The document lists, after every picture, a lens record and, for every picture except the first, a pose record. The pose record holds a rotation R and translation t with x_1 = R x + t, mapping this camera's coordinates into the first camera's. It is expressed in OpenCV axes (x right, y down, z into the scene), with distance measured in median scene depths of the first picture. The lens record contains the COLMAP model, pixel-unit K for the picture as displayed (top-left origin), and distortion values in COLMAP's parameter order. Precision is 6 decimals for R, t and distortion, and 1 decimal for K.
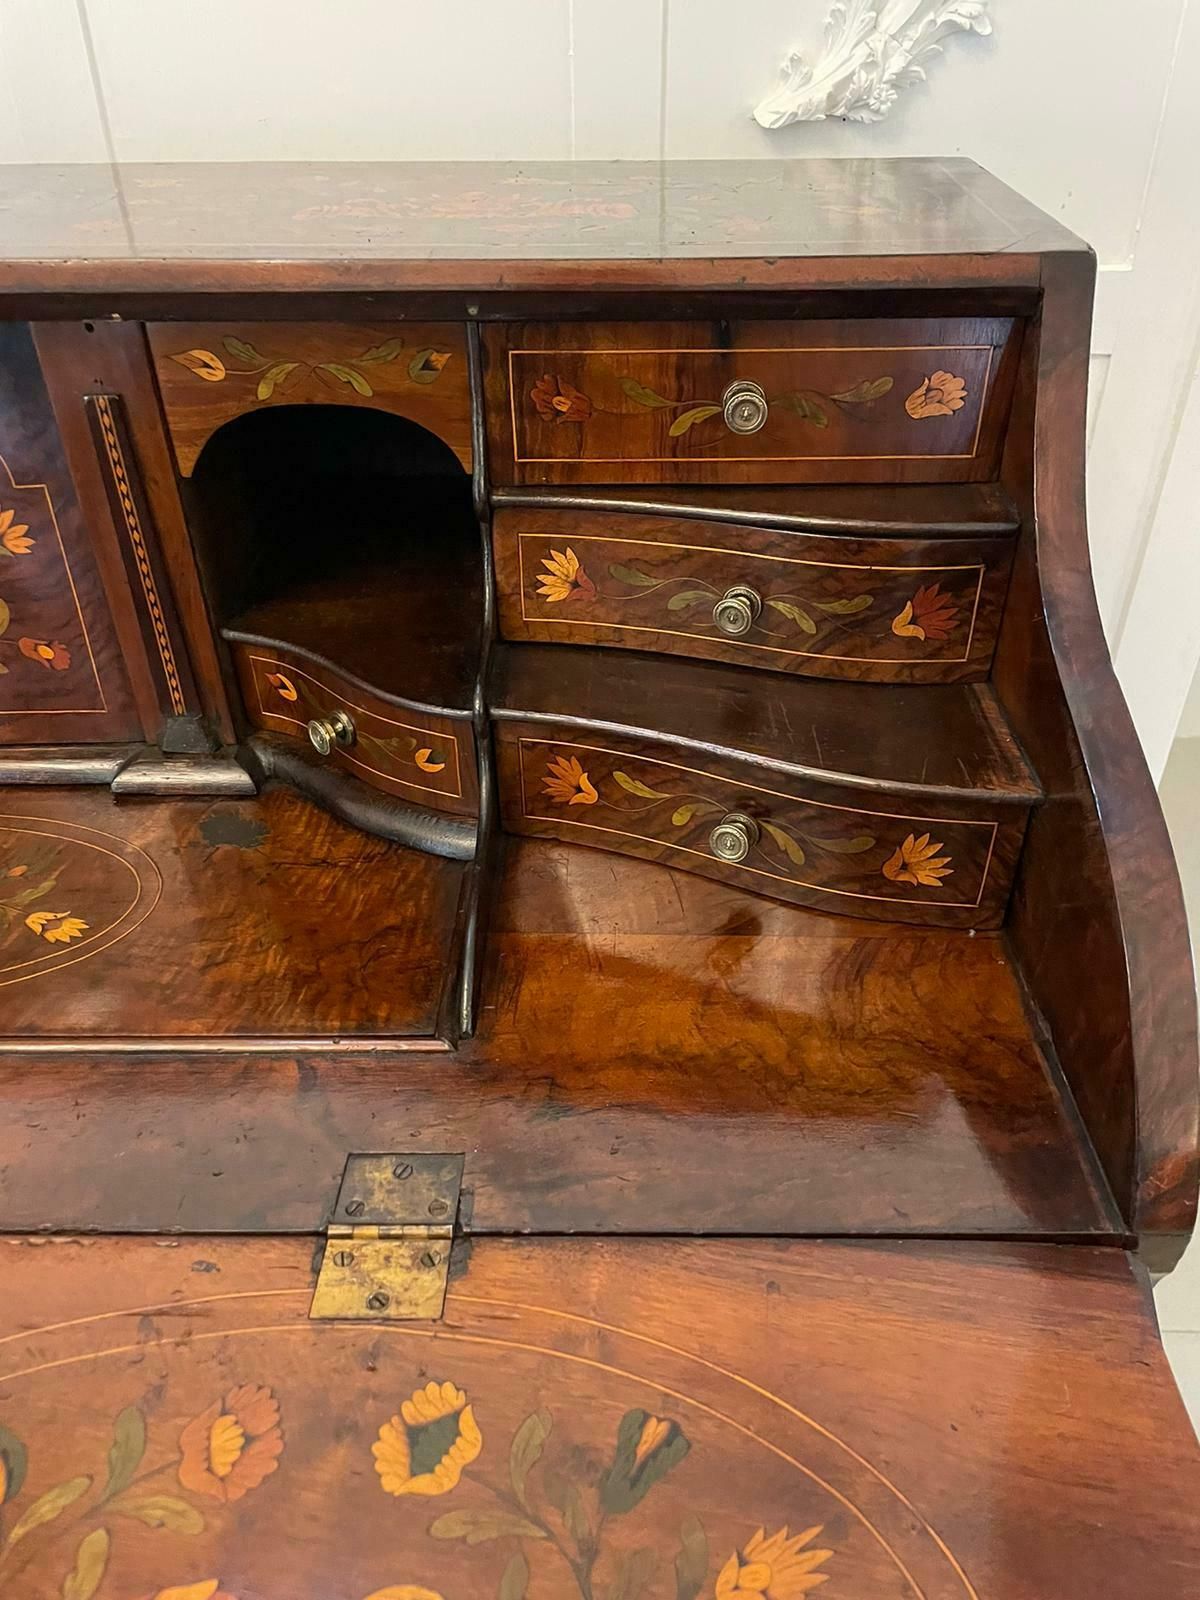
lens RADIAL K [[1253.3, 0, 544.6], [0, 1253.3, 800.7], [0, 0, 1]] dist [0.059788, -0.003076]
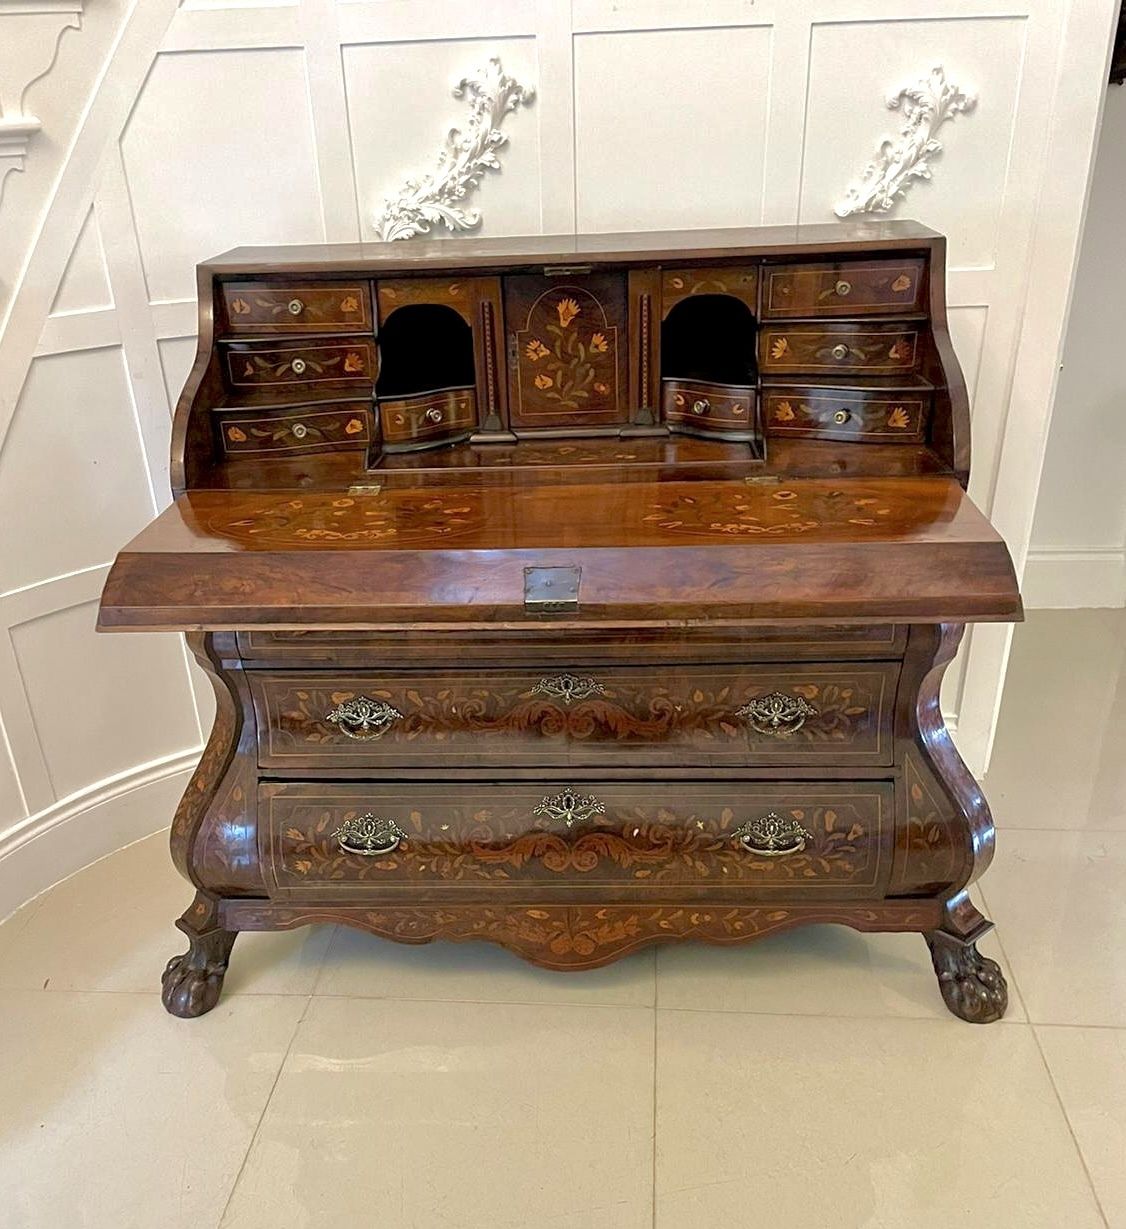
lens RADIAL K [[1157.3, 0, 522.5], [0, 1157.3, 710.1], [0, 0, 1]] dist [0.082722, -0.033729]
pose [[0.997389, -0.004549, -0.072073, -0.431439], [-0.003983, 0.993030, -0.117797, 1.084563], [0.072107, 0.117776, 0.990419, -1.865178]]
